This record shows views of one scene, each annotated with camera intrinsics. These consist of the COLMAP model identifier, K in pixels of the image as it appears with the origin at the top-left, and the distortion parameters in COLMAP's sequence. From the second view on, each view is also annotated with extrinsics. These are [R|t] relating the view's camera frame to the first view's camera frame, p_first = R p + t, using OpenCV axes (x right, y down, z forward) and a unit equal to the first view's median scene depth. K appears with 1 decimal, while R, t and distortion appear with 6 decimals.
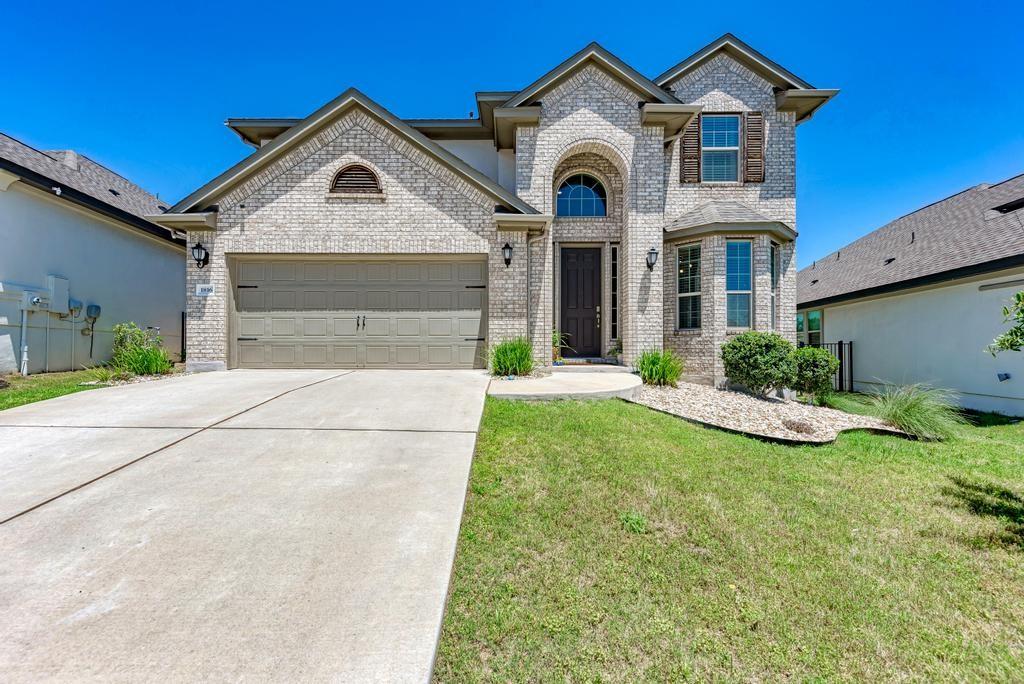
lens RADIAL K [[461.5, 0, 510.6], [0, 461.5, 347.0], [0, 0, 1]] dist [-0.000307, -0.000326]
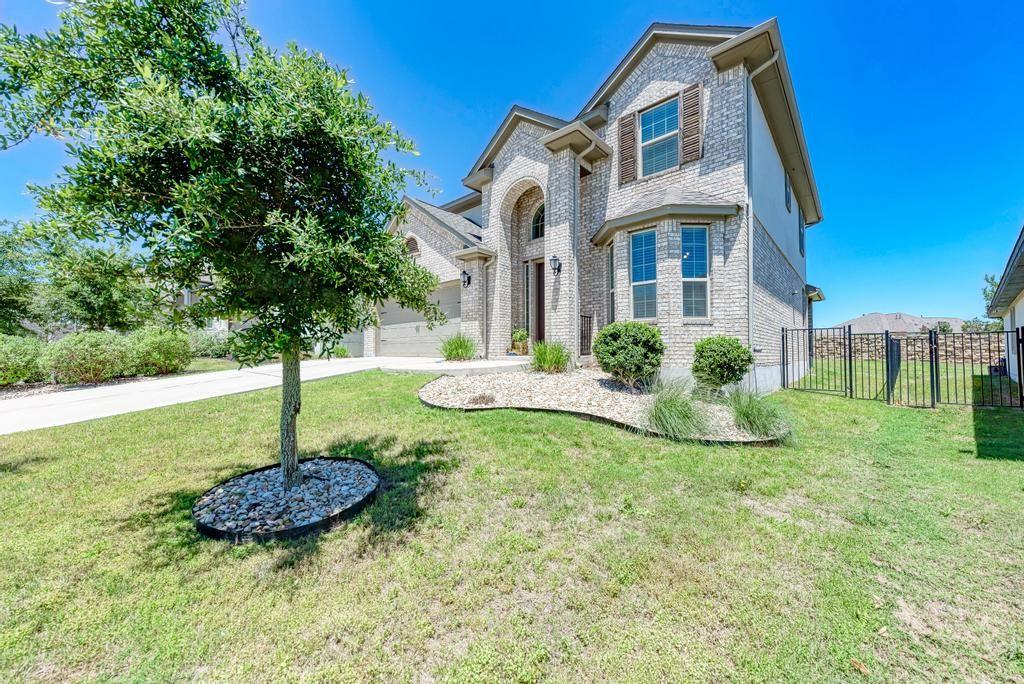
lens RADIAL K [[375.3, 0, 508.1], [0, 375.3, 346.1], [0, 0, 1]] dist [0.001277, -0.001183]
pose [[0.731664, -0.009137, -0.681604, 0.838448], [-0.000100, 0.999909, -0.013511, 0.027940], [0.681666, 0.009954, 0.731596, 0.215095]]
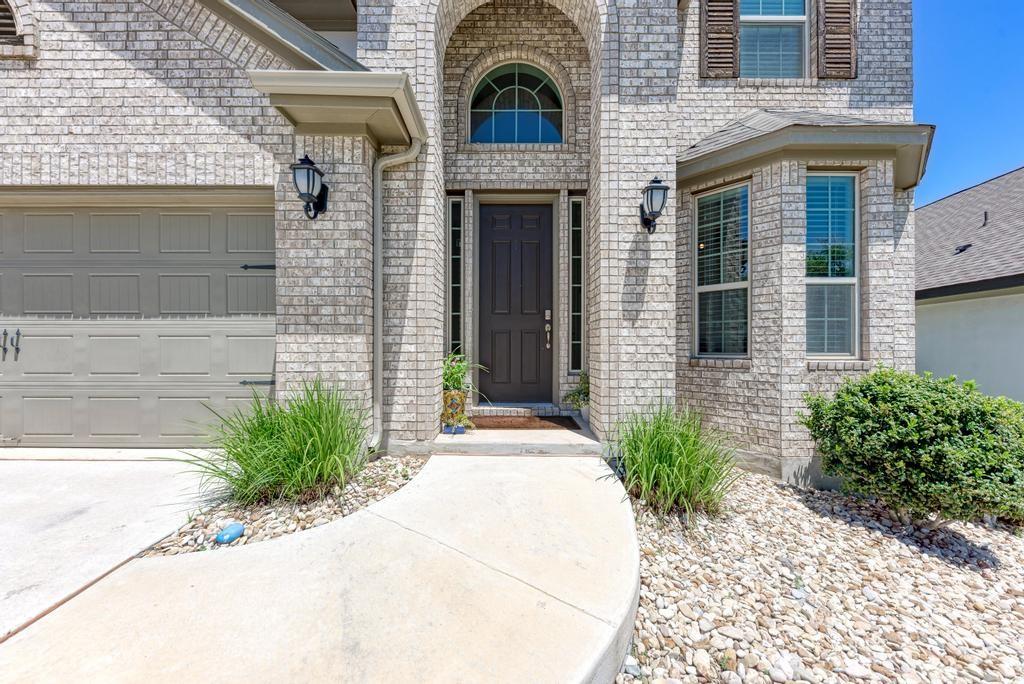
lens RADIAL K [[375.3, 0, 513.9], [0, 375.3, 342.7], [0, 0, 1]] dist [0.001277, -0.001183]
pose [[0.999983, 0.001753, 0.005603, 0.164444], [-0.001765, 0.999996, 0.002154, -0.055687], [-0.005599, -0.002164, 0.999982, 0.616900]]
